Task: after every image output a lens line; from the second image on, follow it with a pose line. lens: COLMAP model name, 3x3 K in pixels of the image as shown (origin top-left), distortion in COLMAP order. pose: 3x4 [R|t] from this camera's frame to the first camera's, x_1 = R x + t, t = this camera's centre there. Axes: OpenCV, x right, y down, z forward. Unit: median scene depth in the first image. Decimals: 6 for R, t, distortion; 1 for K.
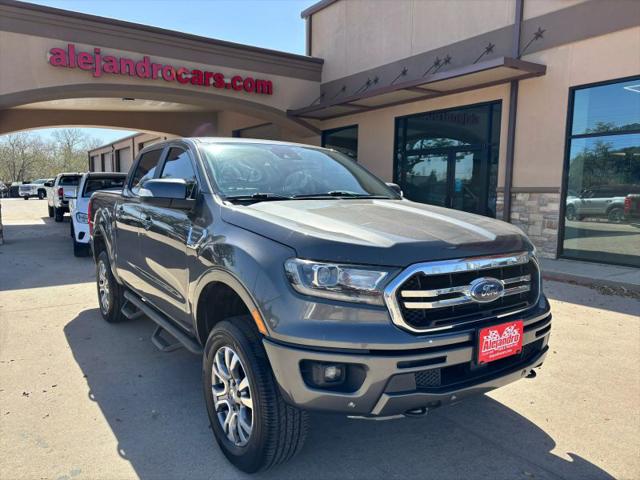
lens RADIAL K [[499.3, 0, 324.2], [0, 499.3, 242.9], [0, 0, 1]] dist [-0.032581, -0.002392]
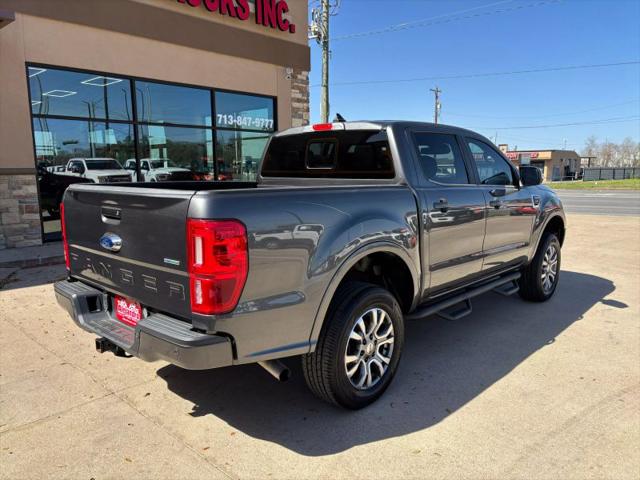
lens RADIAL K [[481.0, 0, 318.5], [0, 481.0, 236.8], [0, 0, 1]] dist [0.051157, -0.044067]
pose [[-0.236518, -0.128396, 0.963106, -0.550448], [0.120381, 0.979721, 0.160174, -0.066362], [-0.964141, 0.153824, -0.216265, 0.682849]]
